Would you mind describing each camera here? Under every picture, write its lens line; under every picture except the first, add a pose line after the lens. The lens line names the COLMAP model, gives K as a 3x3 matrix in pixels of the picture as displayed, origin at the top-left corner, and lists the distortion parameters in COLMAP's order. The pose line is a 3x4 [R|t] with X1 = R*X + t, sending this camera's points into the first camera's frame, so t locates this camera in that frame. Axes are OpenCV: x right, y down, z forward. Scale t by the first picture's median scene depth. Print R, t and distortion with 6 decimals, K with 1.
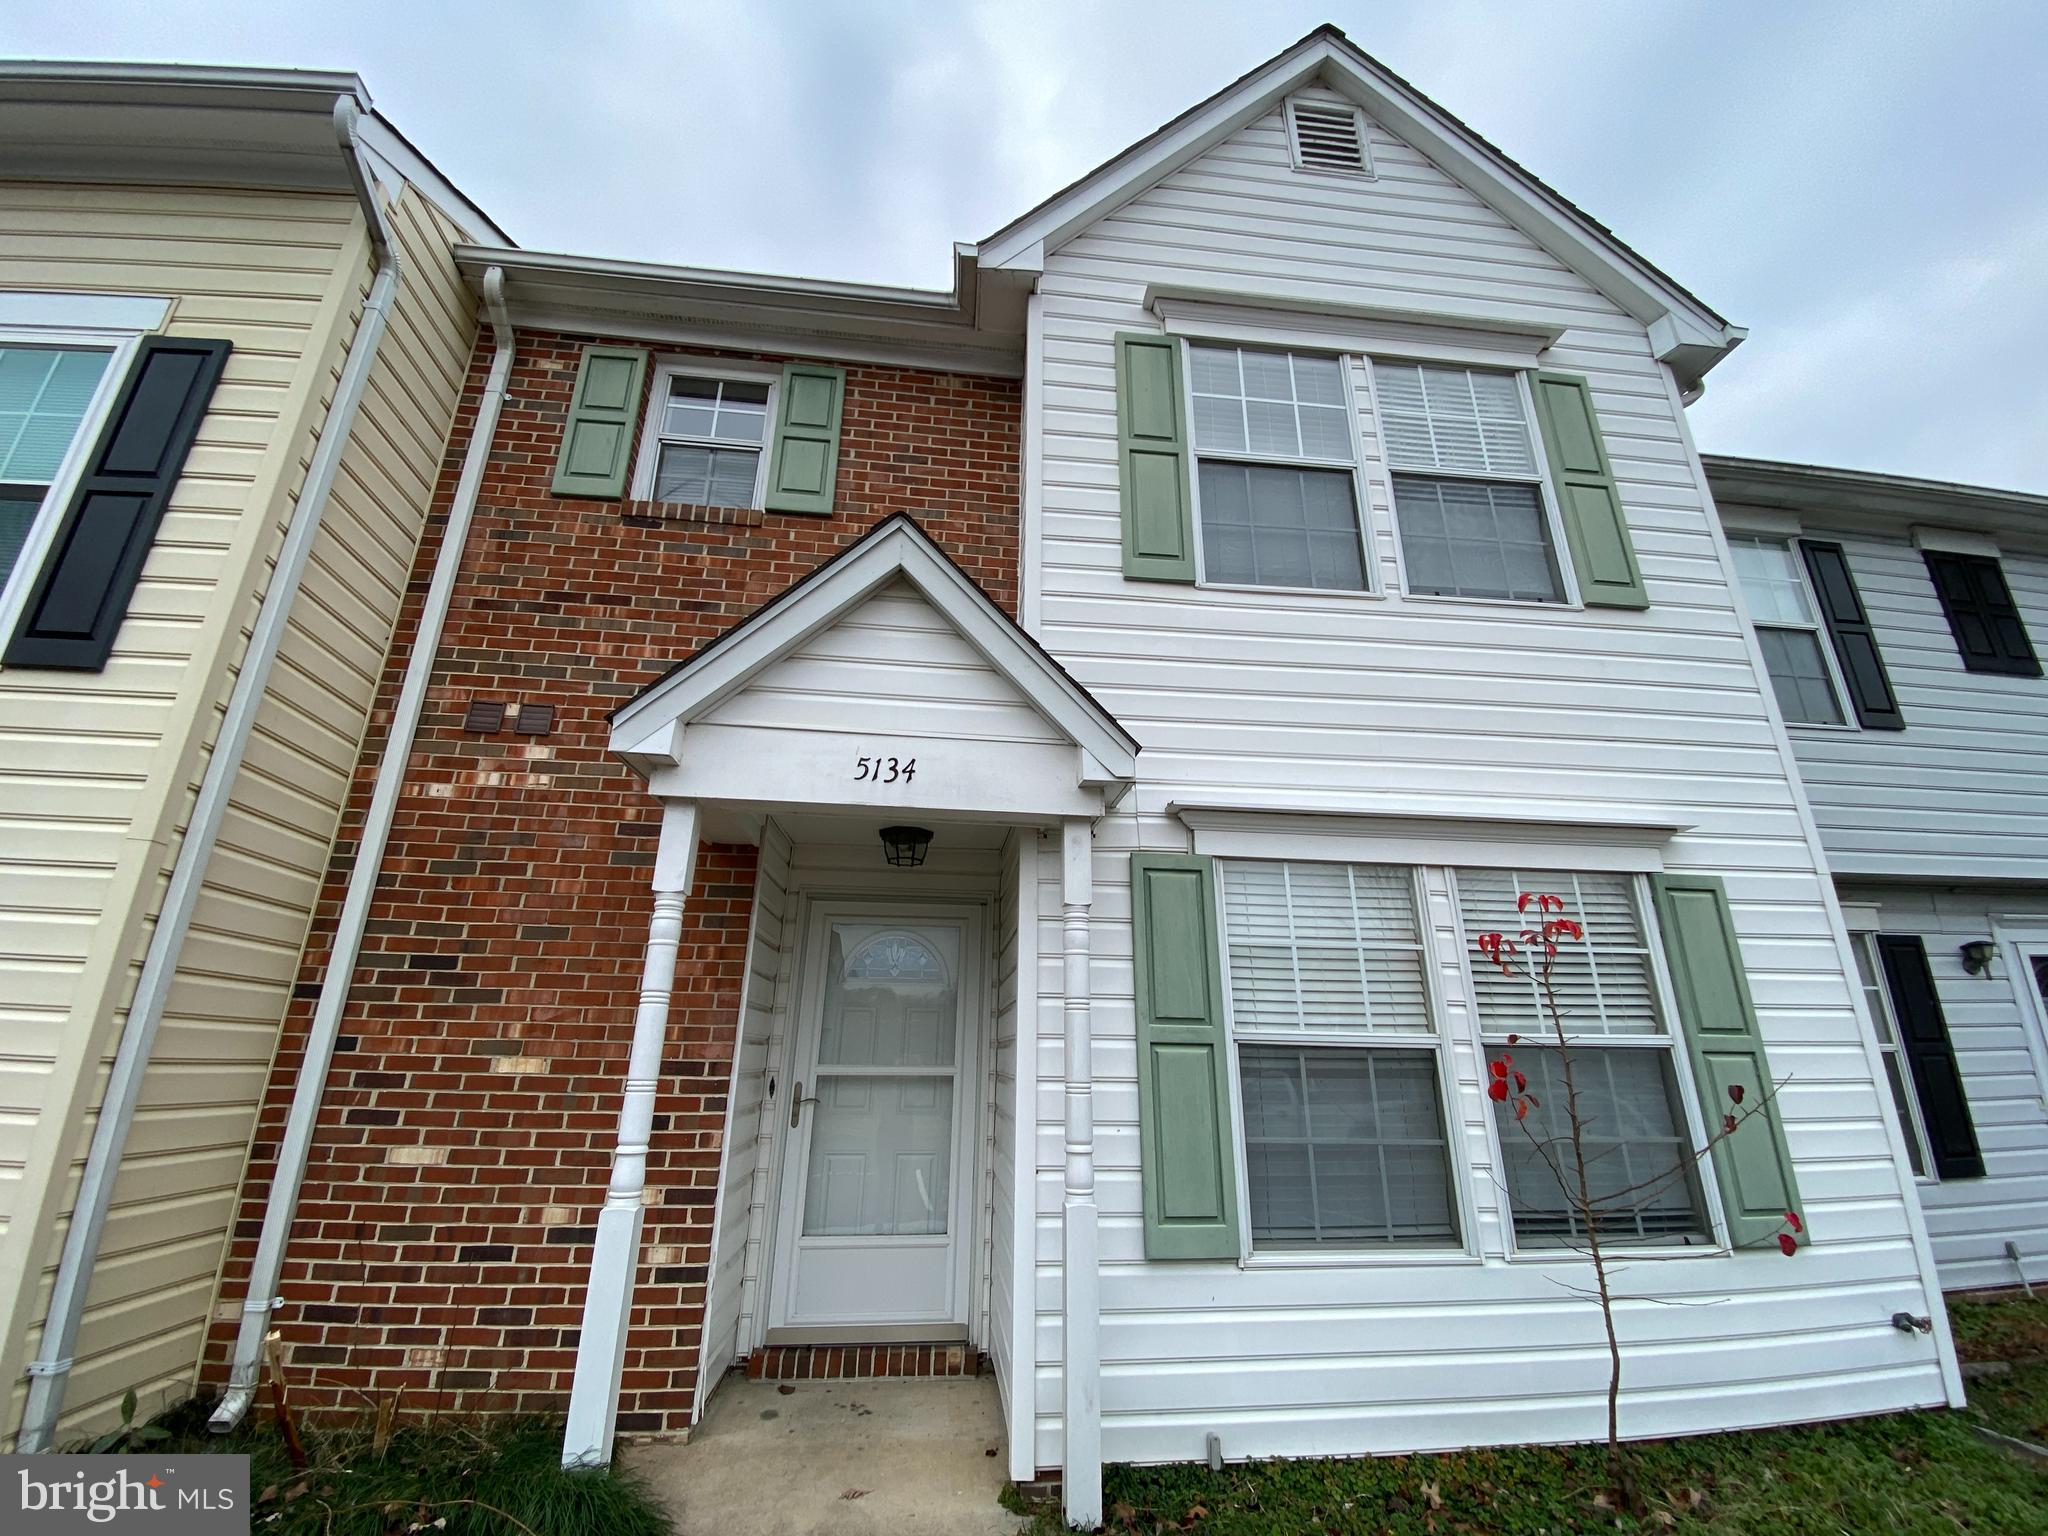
lens RADIAL K [[843.6, 0, 1024.0], [0, 843.6, 768.0], [0, 0, 1]] dist [0.027920, -0.027178]
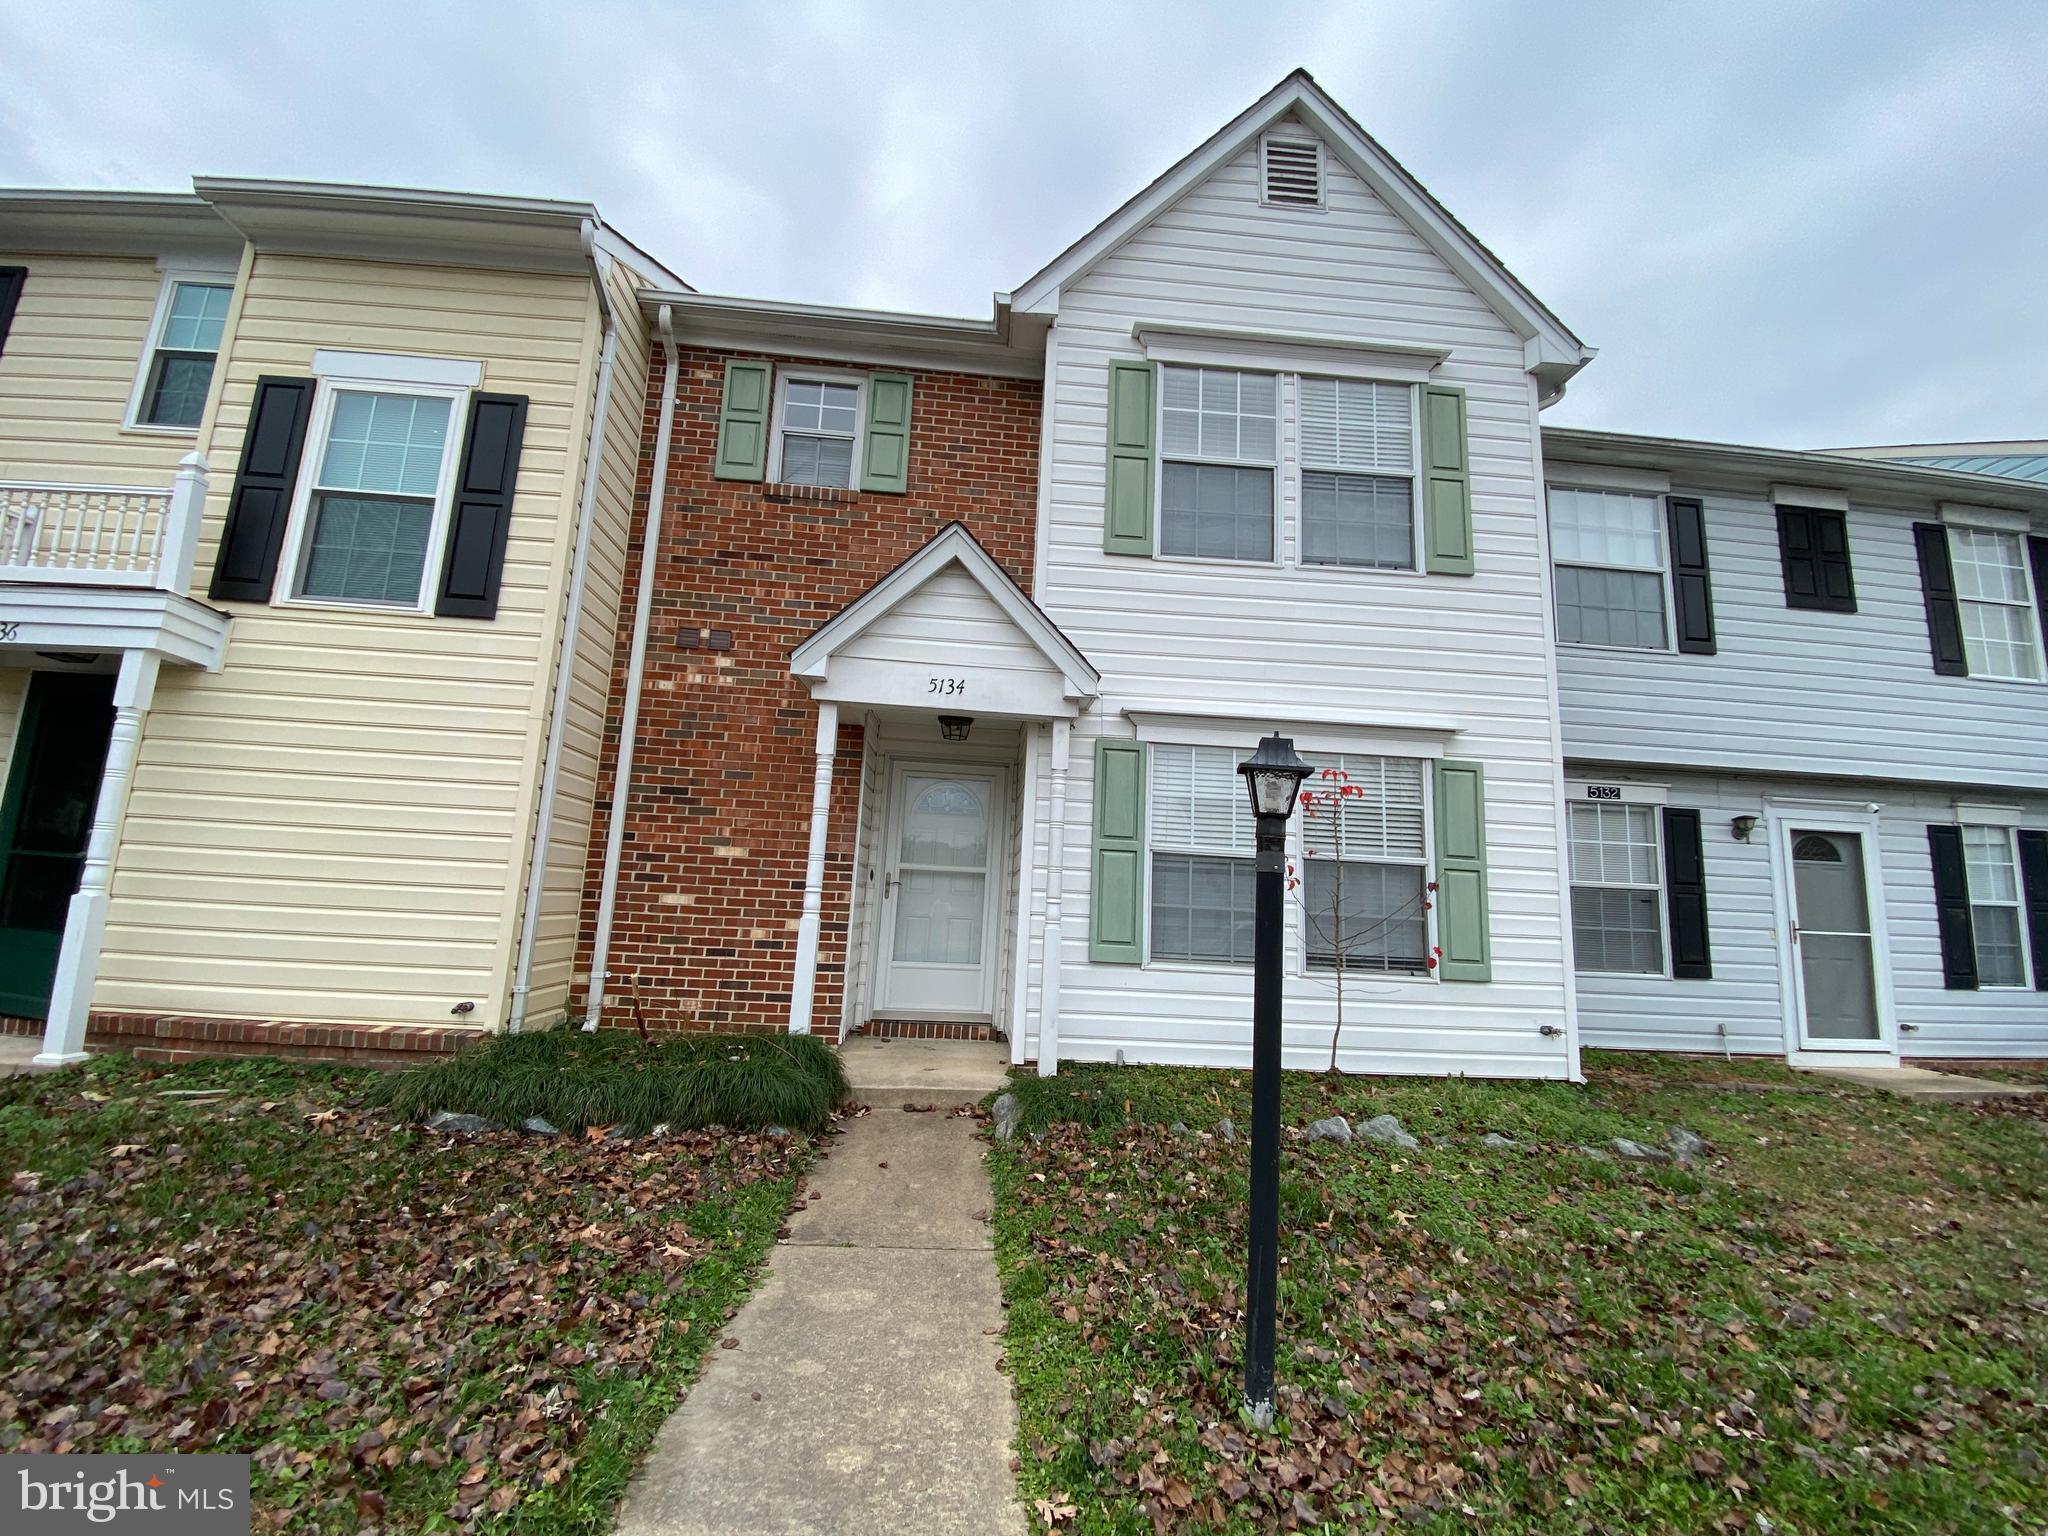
lens RADIAL K [[833.4, 0, 1027.5], [0, 833.4, 779.2], [0, 0, 1]] dist [0.017440, -0.023602]
pose [[0.998939, 0.030020, -0.034923, 0.047825], [-0.023289, 0.983524, 0.179269, -0.094321], [0.039729, -0.178265, 0.983180, -0.528686]]
